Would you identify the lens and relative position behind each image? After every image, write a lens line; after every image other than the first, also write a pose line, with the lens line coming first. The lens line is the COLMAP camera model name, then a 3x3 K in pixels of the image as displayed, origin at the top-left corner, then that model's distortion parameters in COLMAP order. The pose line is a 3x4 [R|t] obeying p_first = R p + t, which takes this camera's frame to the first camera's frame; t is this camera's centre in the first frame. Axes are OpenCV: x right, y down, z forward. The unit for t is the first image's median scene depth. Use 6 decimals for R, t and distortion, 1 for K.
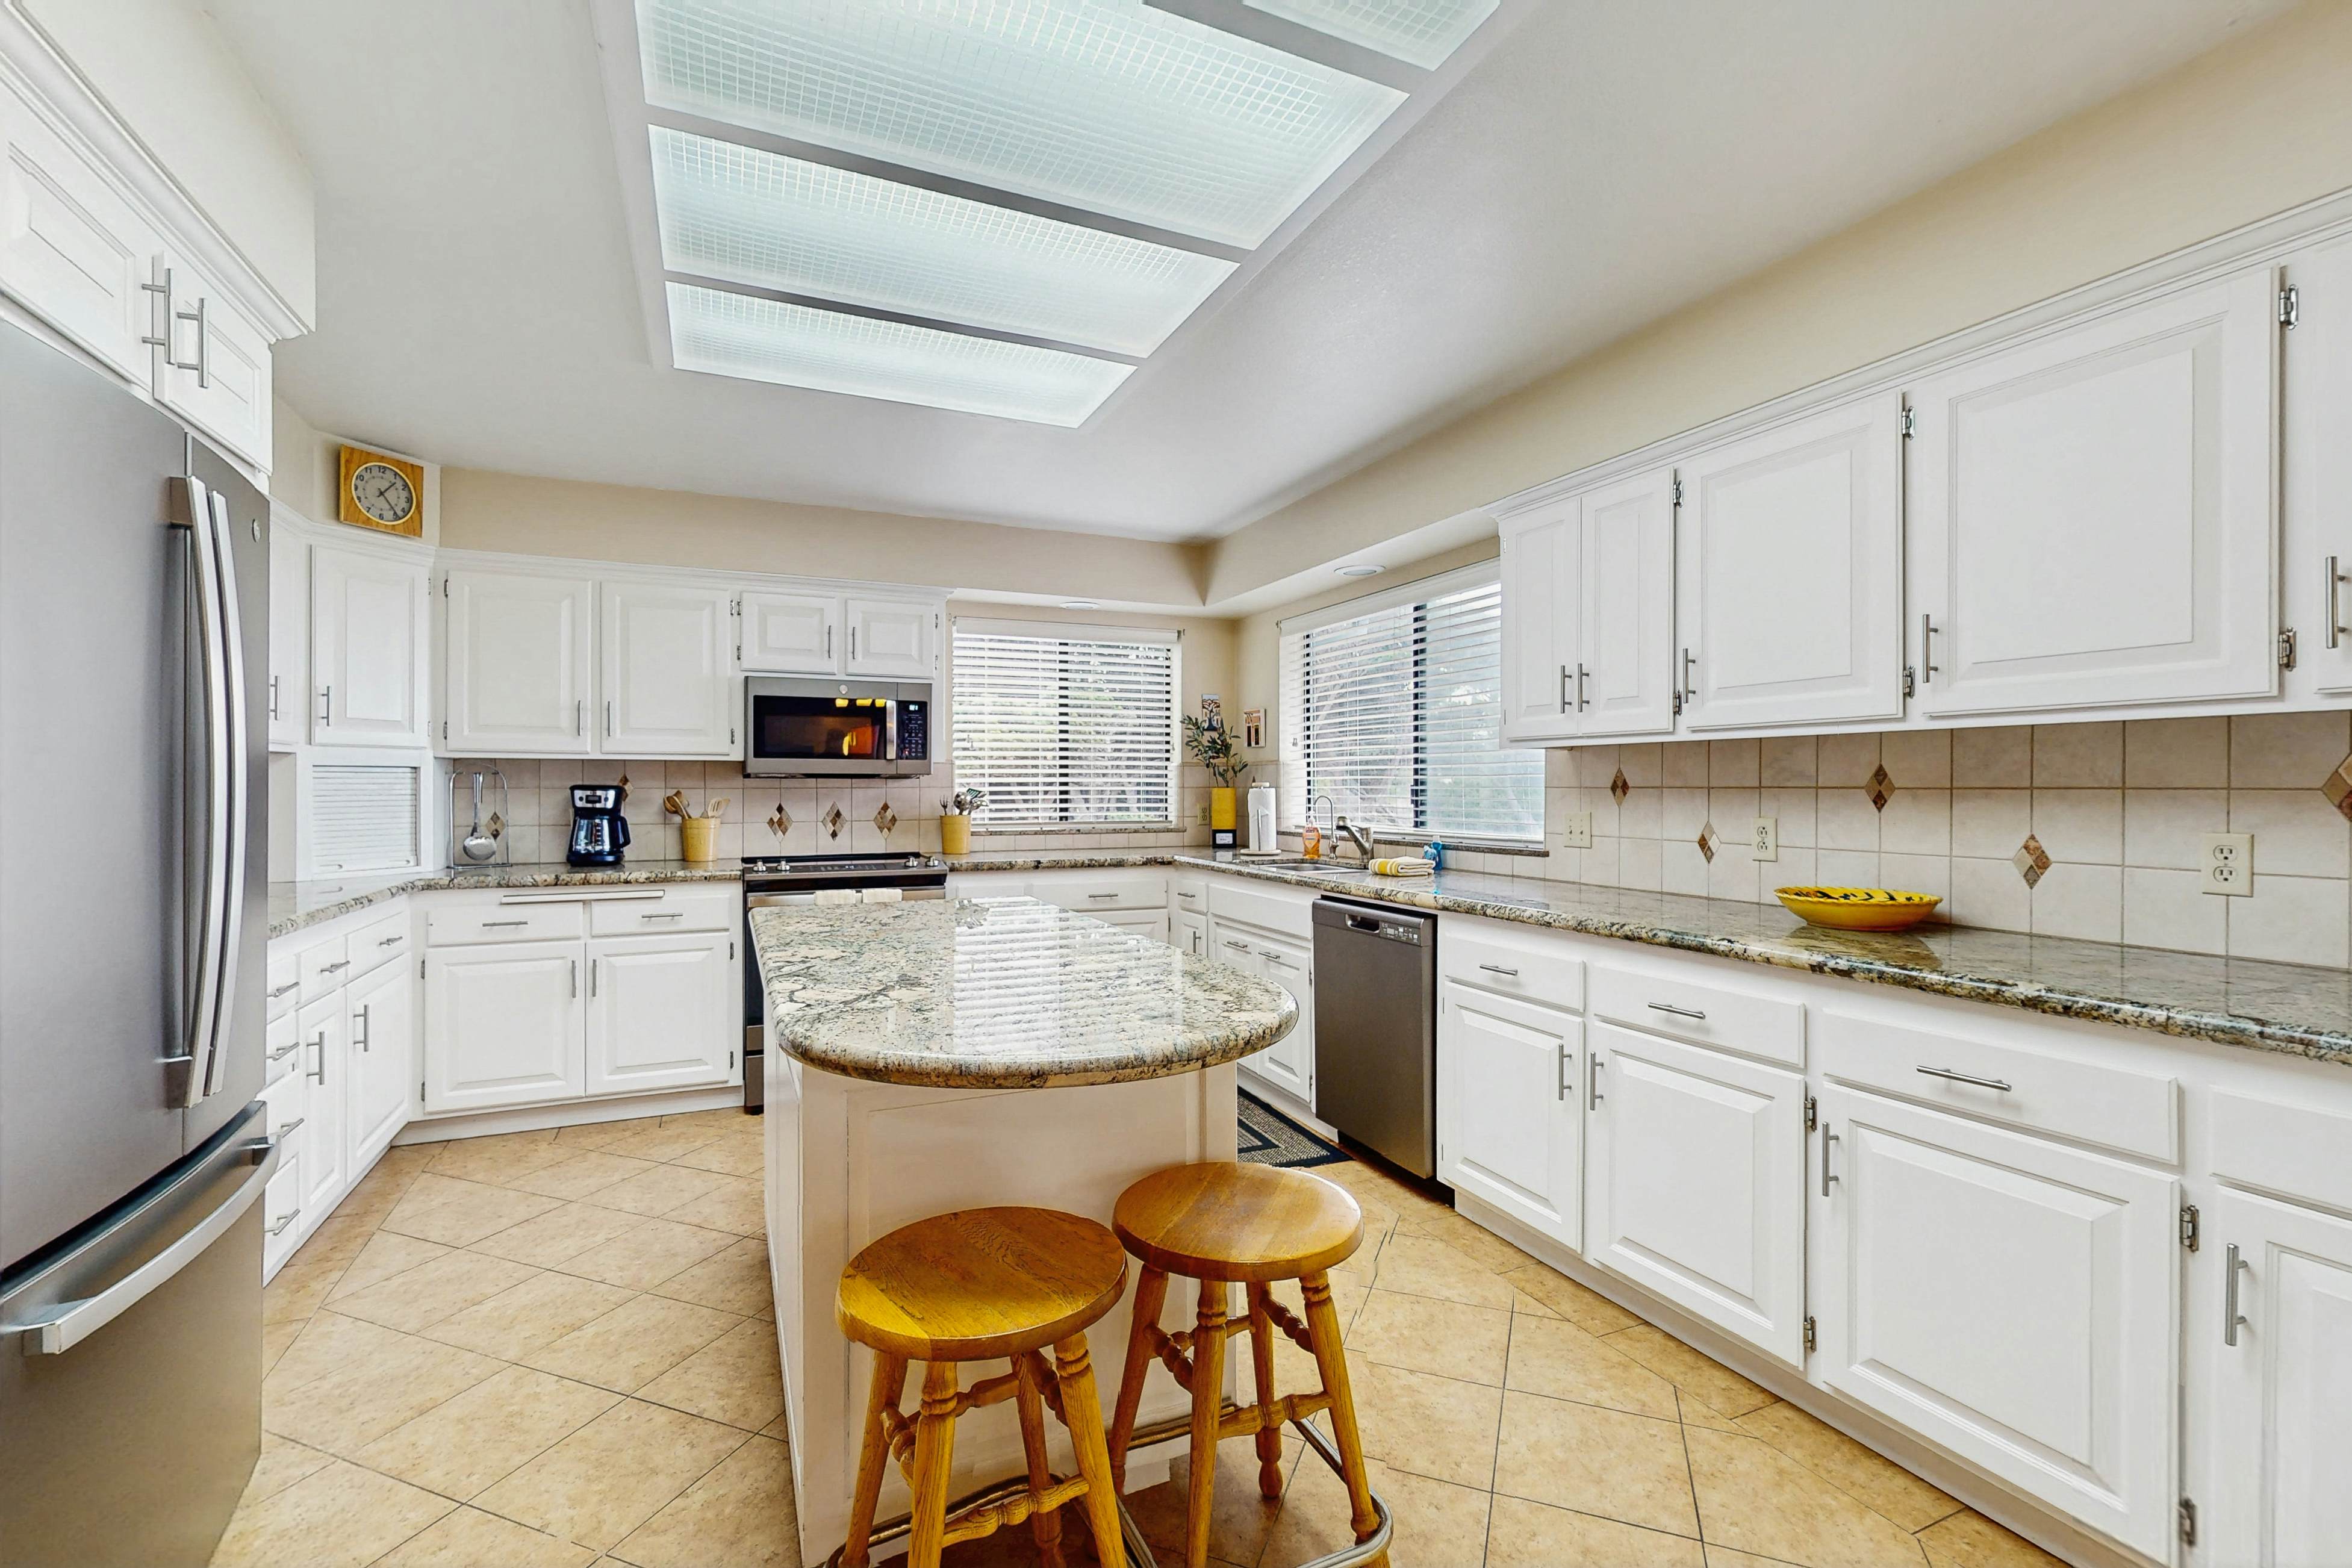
lens RADIAL K [[1022.5, 0, 1173.9], [0, 1022.5, 782.8], [0, 0, 1]] dist [-0.000406, 0.000229]
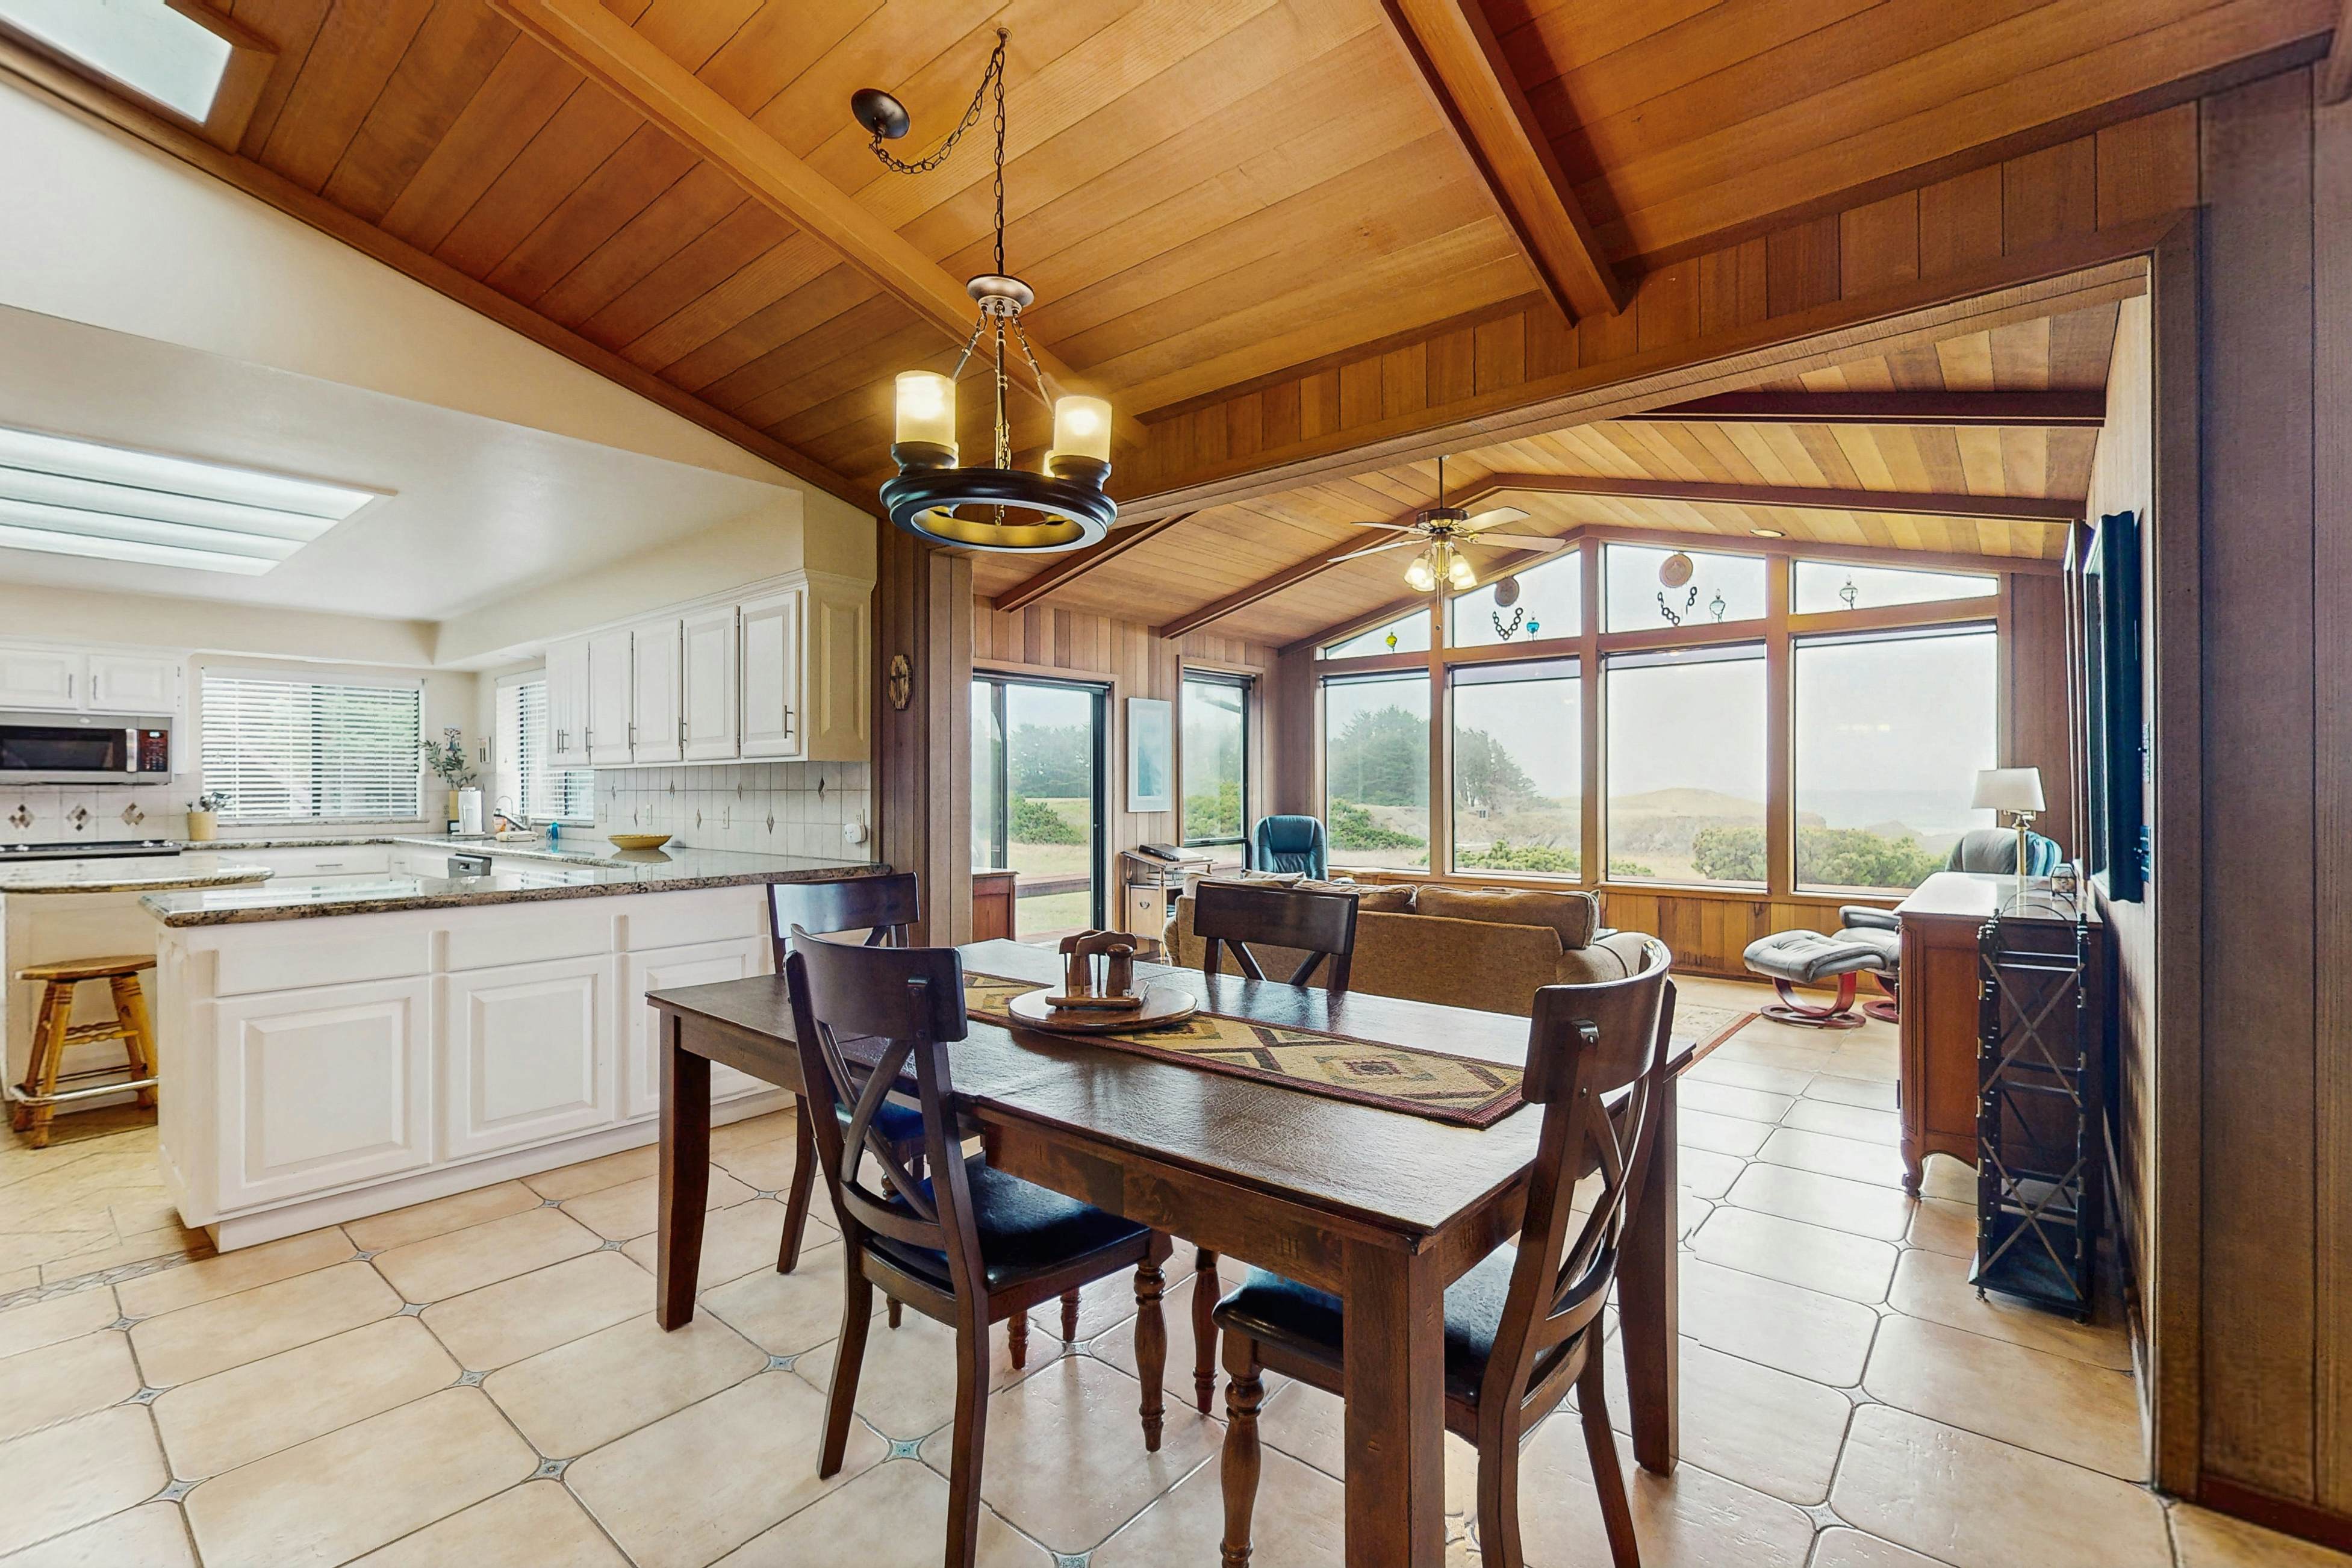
lens RADIAL K [[1022.5, 0, 1173.4], [0, 1022.5, 787.0], [0, 0, 1]] dist [-0.000406, 0.000229]
pose [[0.899568, -0.002290, 0.436775, 0.398425], [0.001076, 0.999995, 0.003027, -0.004871], [-0.436779, -0.002253, 0.899566, -0.887414]]
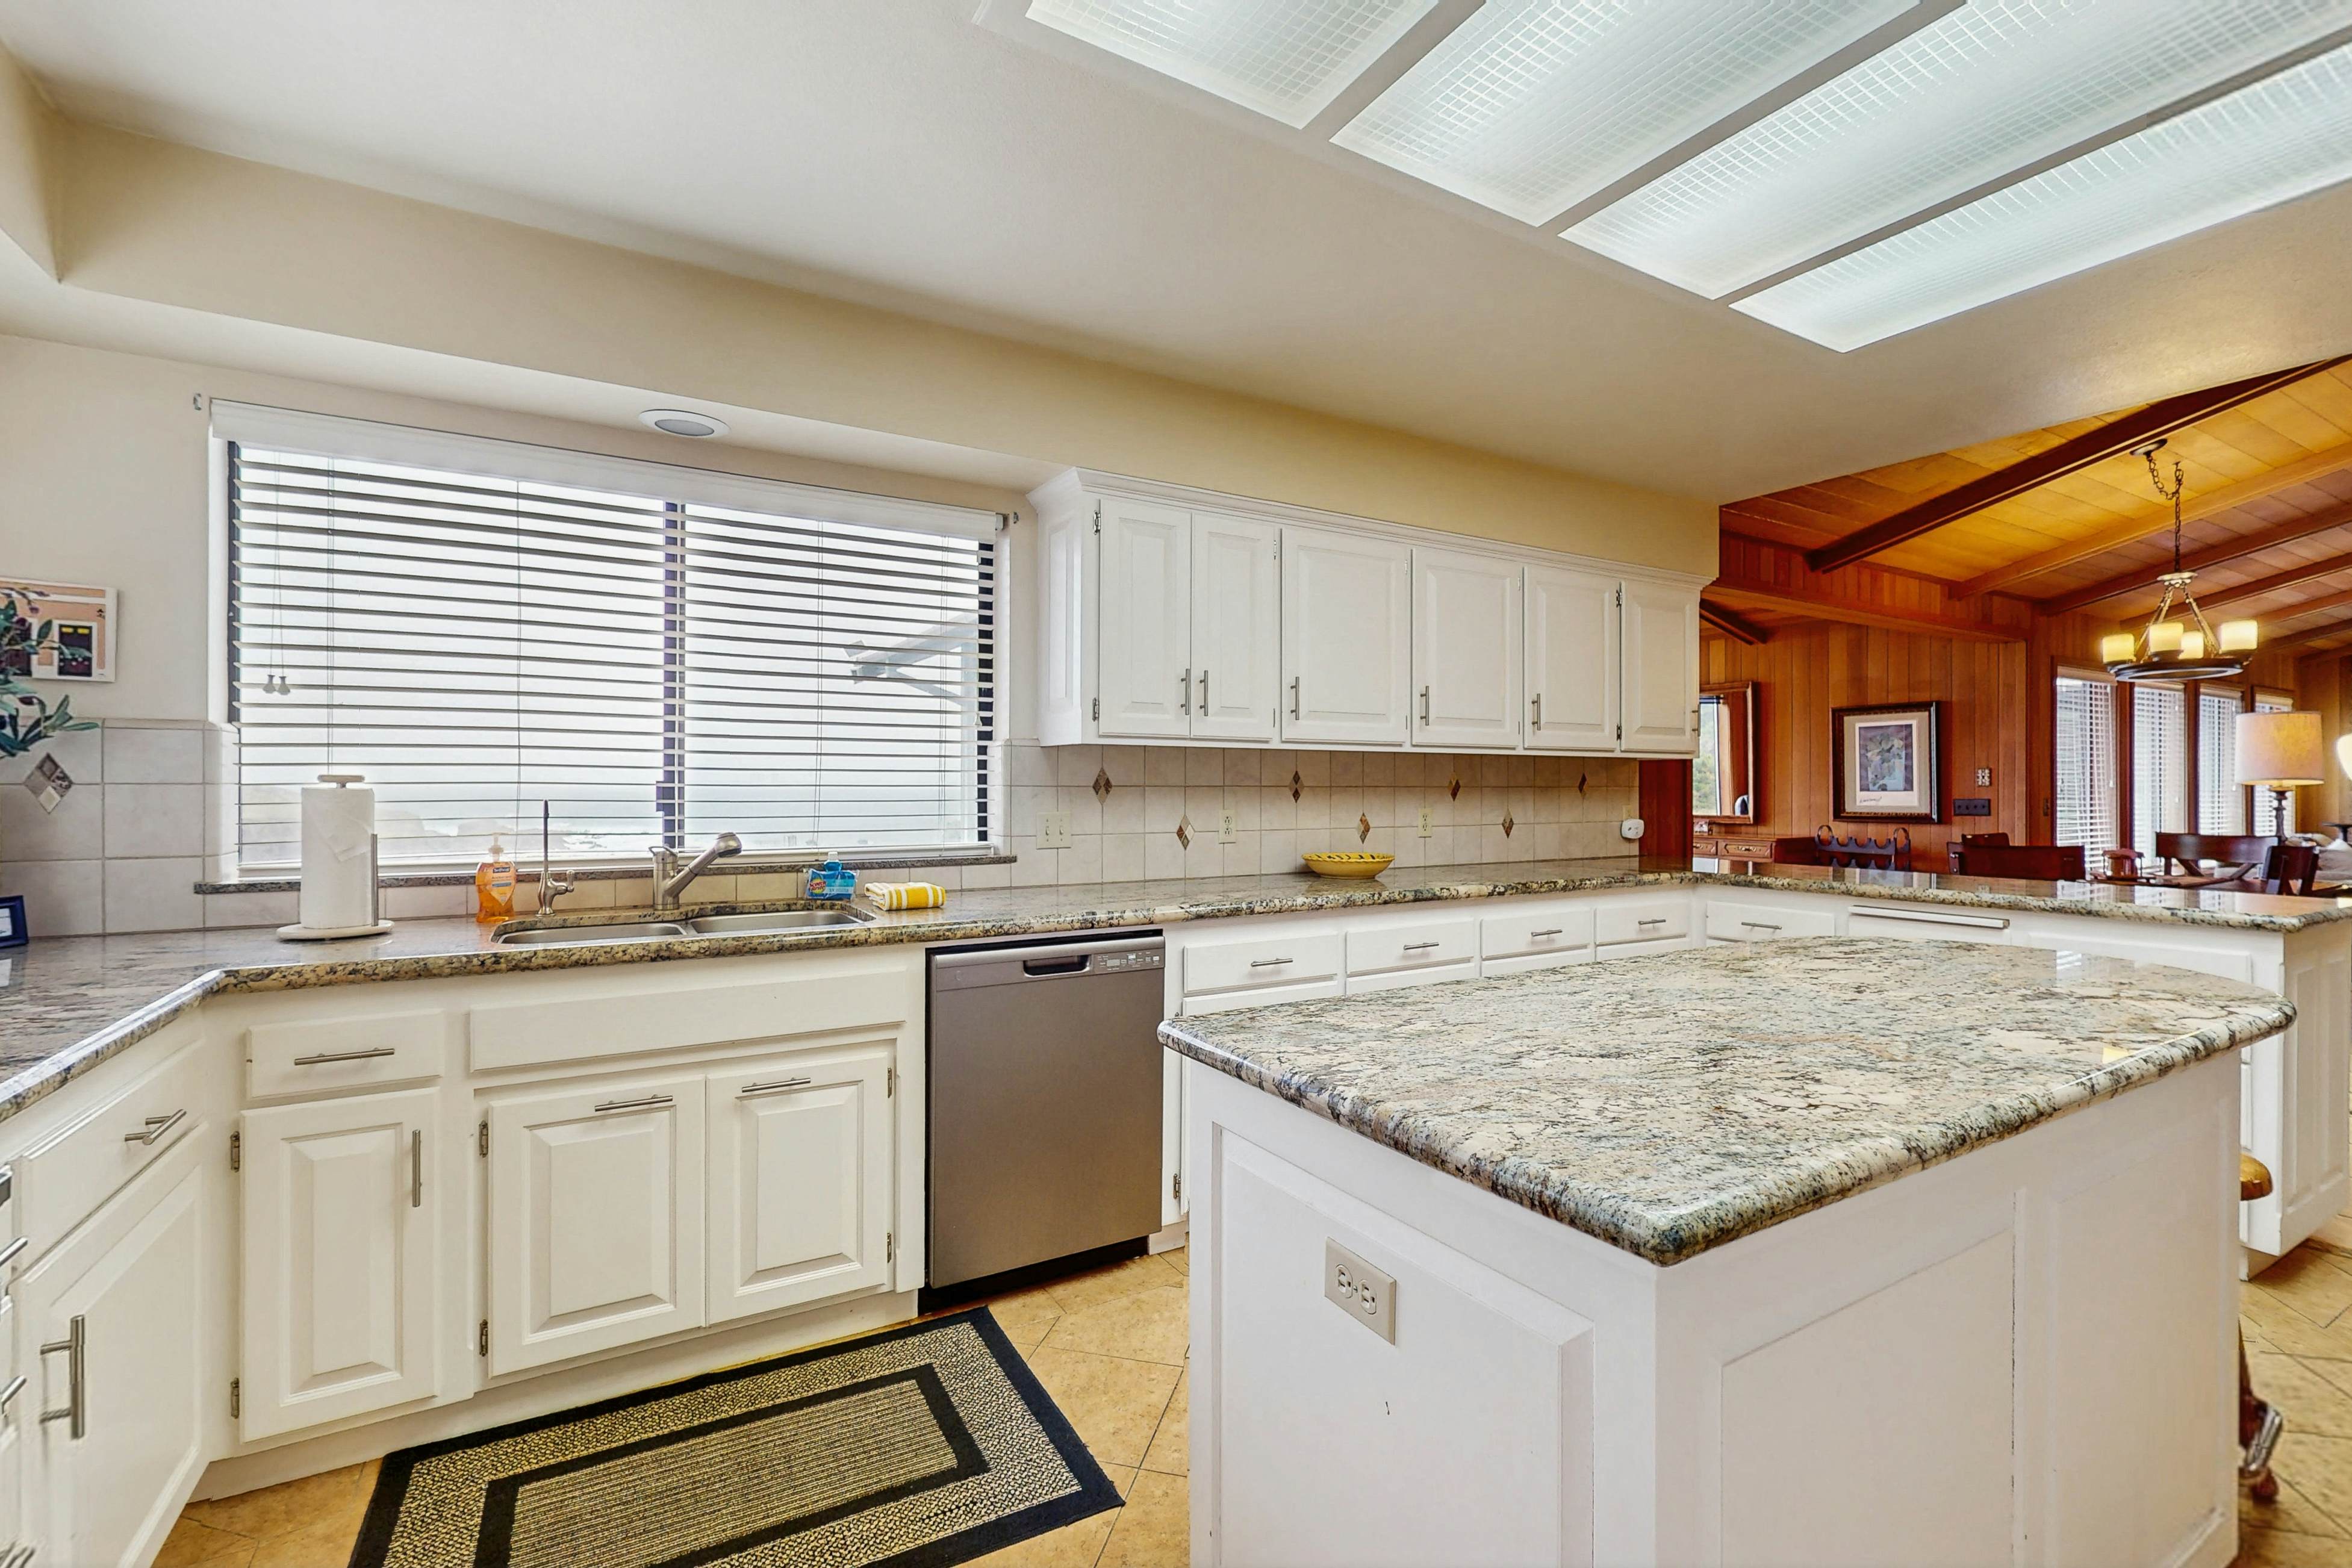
lens RADIAL K [[1022.5, 0, 1159.3], [0, 1022.5, 792.3], [0, 0, 1]] dist [-0.000406, 0.000229]
pose [[-0.109628, -0.004478, 0.993963, -0.535588], [-0.004634, 0.999981, 0.003994, 0.005768], [-0.993962, -0.004168, -0.109647, 0.945261]]
